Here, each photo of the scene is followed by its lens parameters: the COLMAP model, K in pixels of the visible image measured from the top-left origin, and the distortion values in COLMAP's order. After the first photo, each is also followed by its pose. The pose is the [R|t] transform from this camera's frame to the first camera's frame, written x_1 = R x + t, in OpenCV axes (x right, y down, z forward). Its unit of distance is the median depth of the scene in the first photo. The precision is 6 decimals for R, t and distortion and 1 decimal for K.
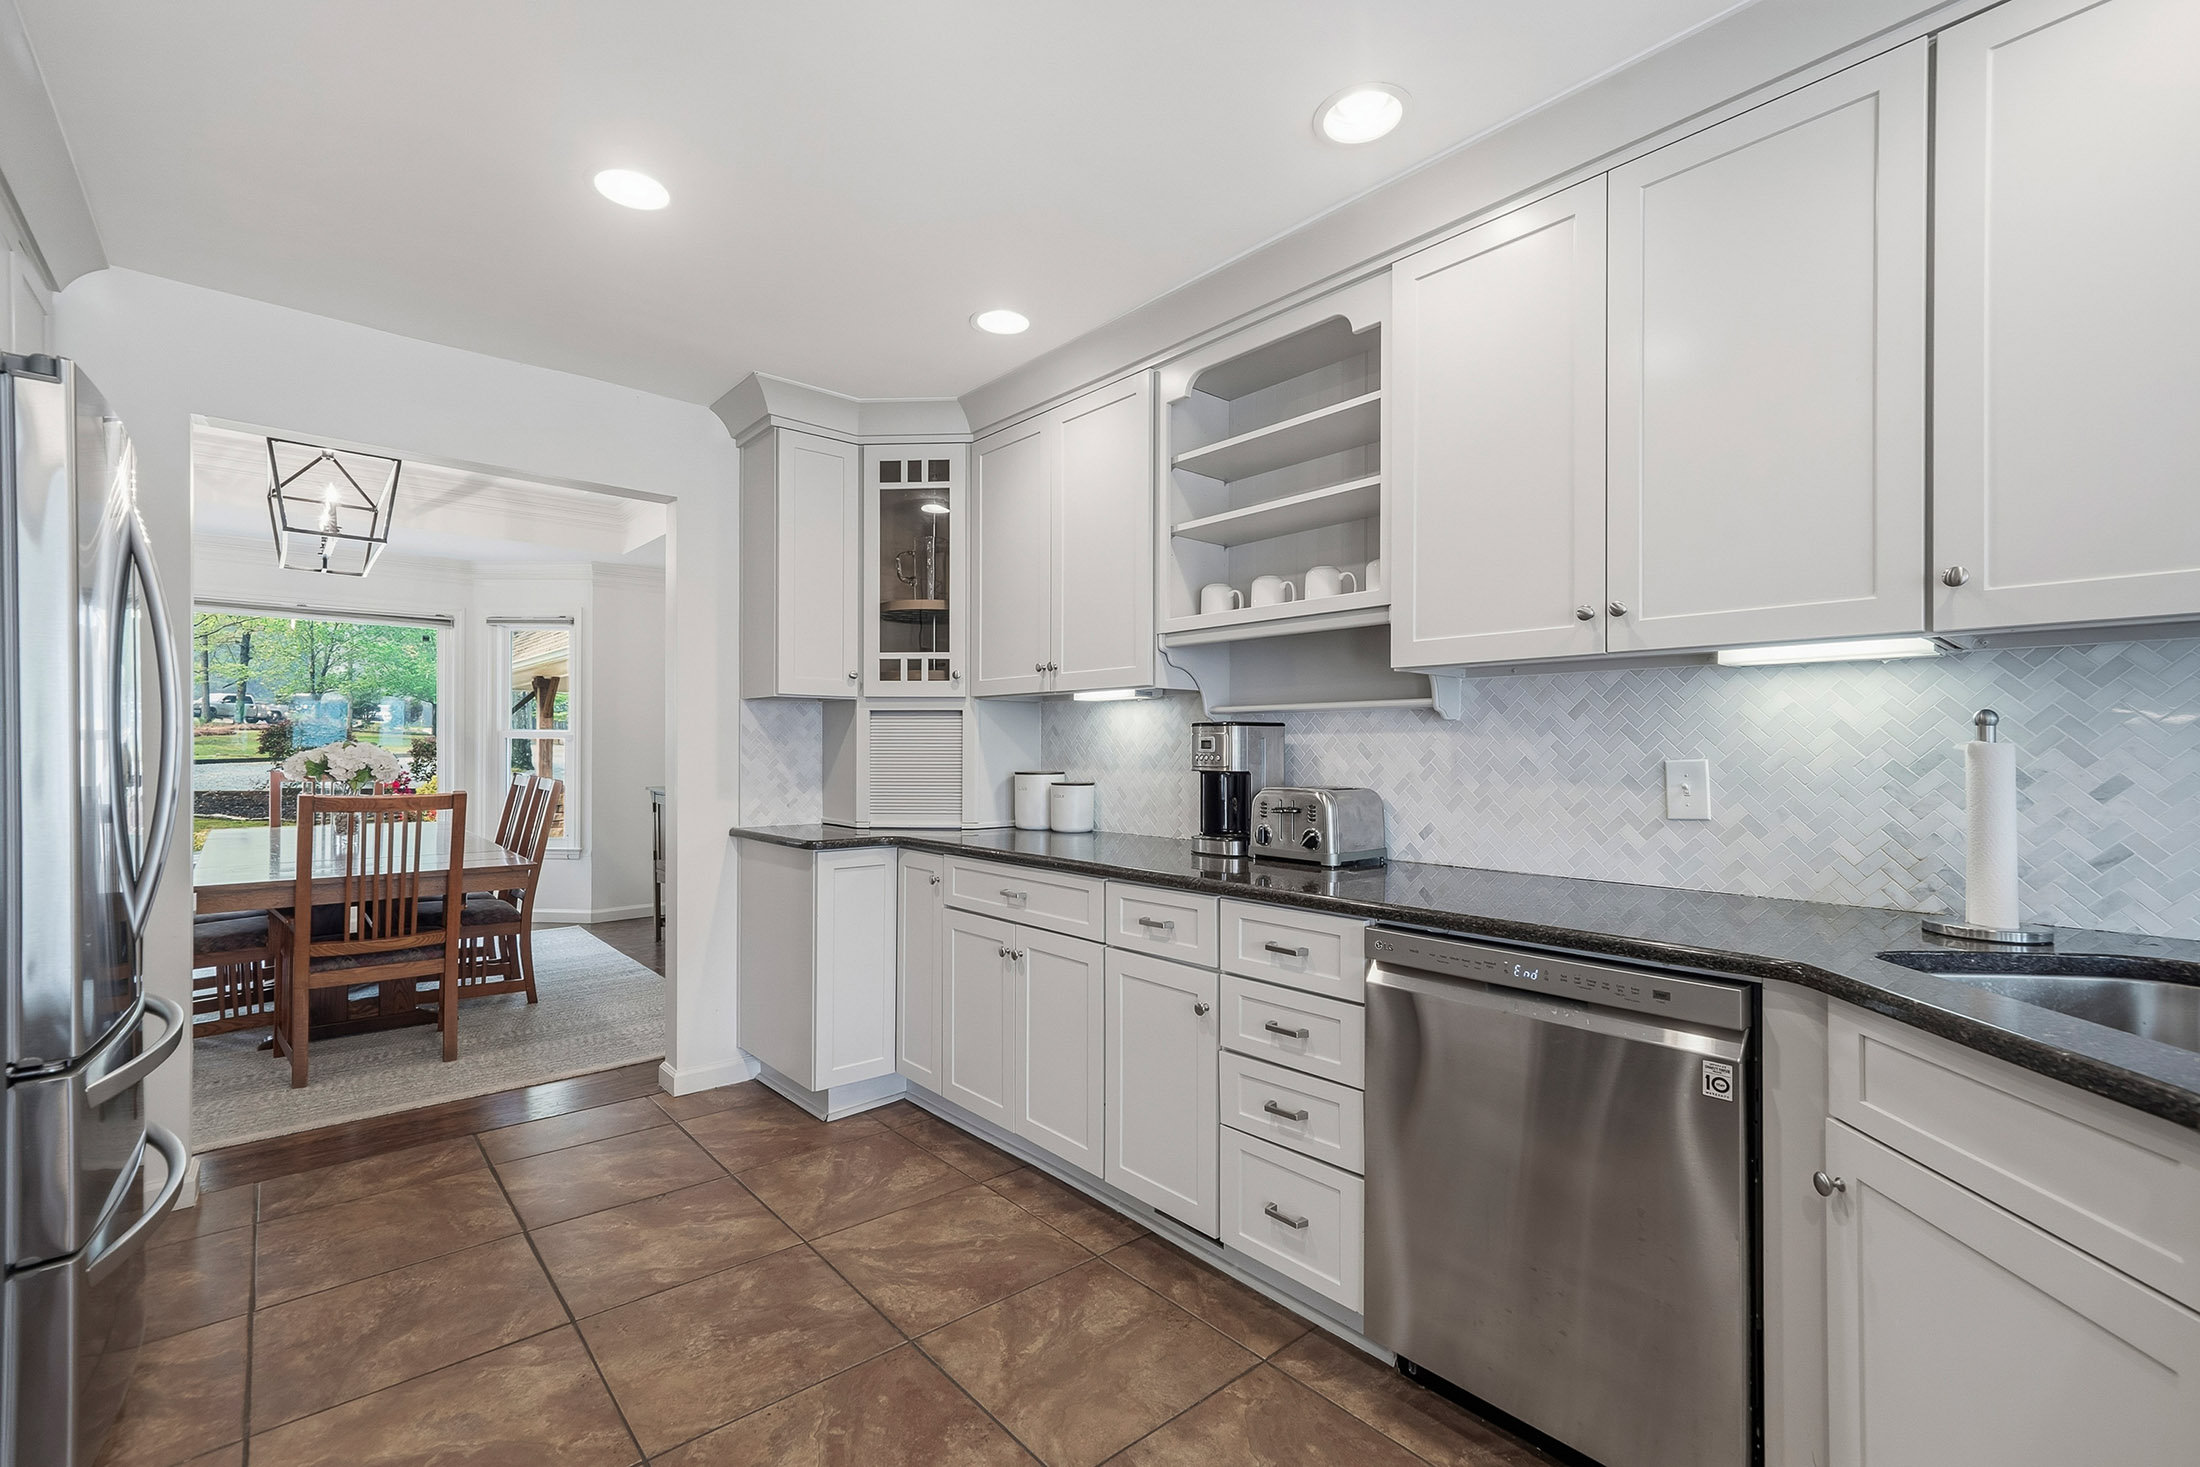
lens RADIAL K [[955.8, 0, 1093.5], [0, 955.8, 746.7], [0, 0, 1]] dist [0.013829, 0.000579]
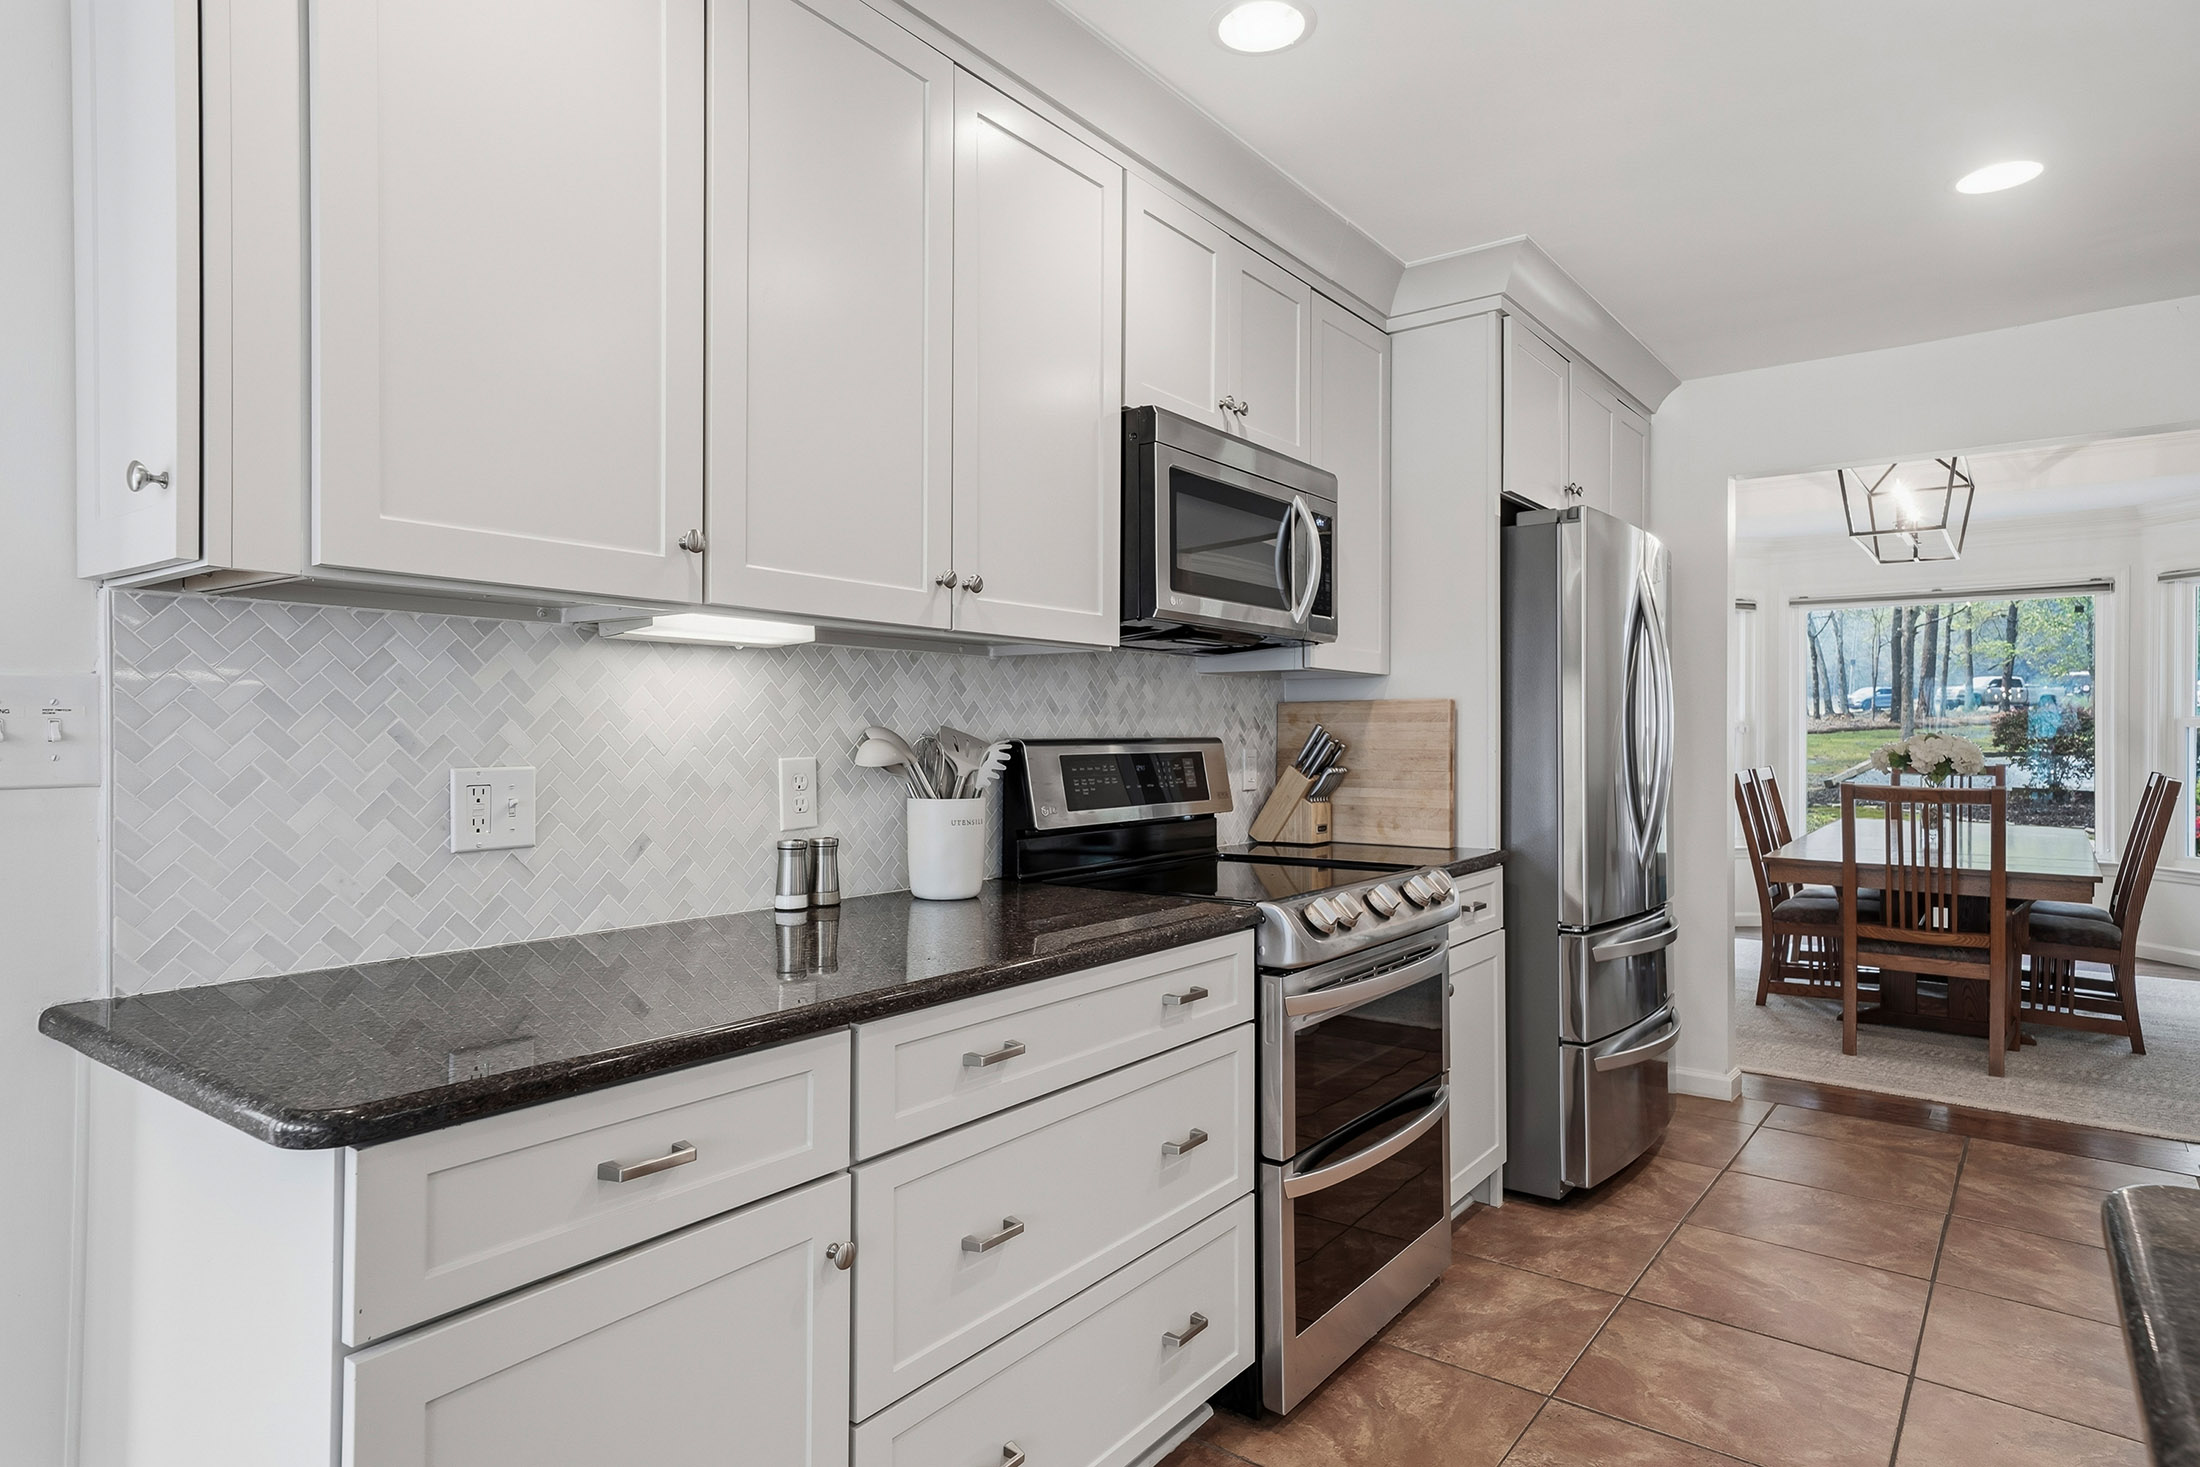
lens RADIAL K [[1233.8, 0, 1100.0], [0, 1233.8, 733.5], [0, 0, 1]] dist [0.020111, 0.000400]
pose [[0.207456, -0.004807, -0.978233, 0.336812], [0.000764, 0.999988, -0.004752, 0.000129], [0.978244, 0.000238, 0.207457, -0.097836]]
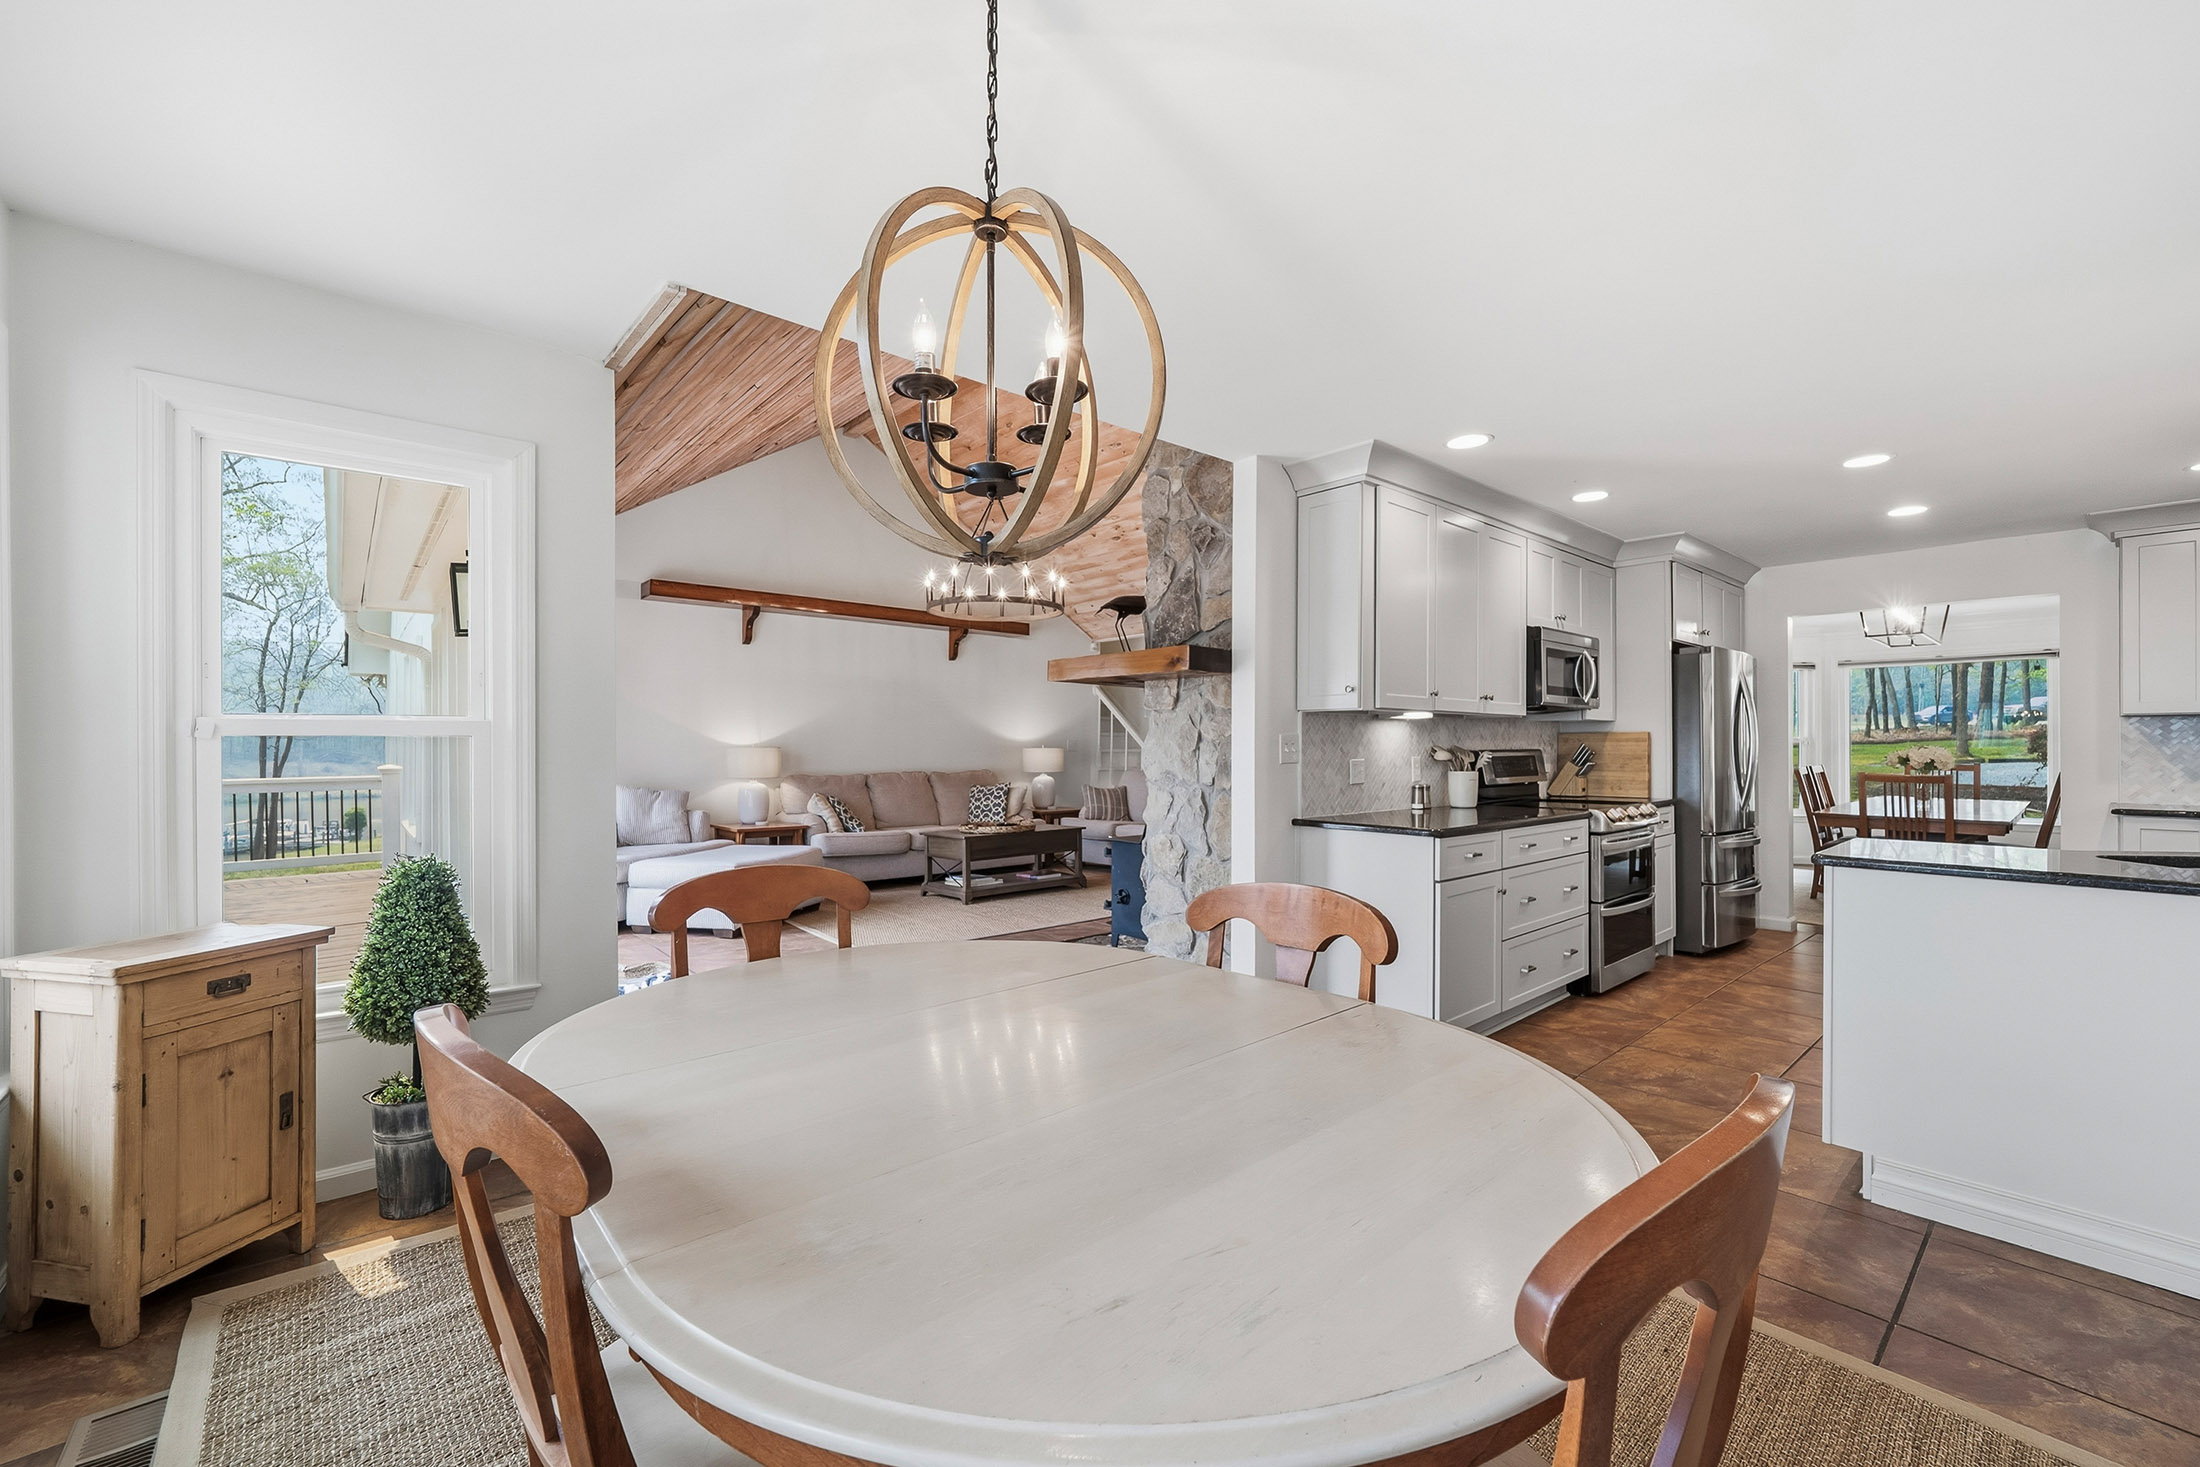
lens RADIAL K [[901.0, 0, 1099.4], [0, 901.0, 743.4], [0, 0, 1]] dist [-0.000352, -0.000004]
pose [[0.009847, -0.006833, -0.999928, 0.990965], [0.002358, 0.999974, -0.006811, -0.002344], [0.999949, -0.002291, 0.009863, -0.584190]]
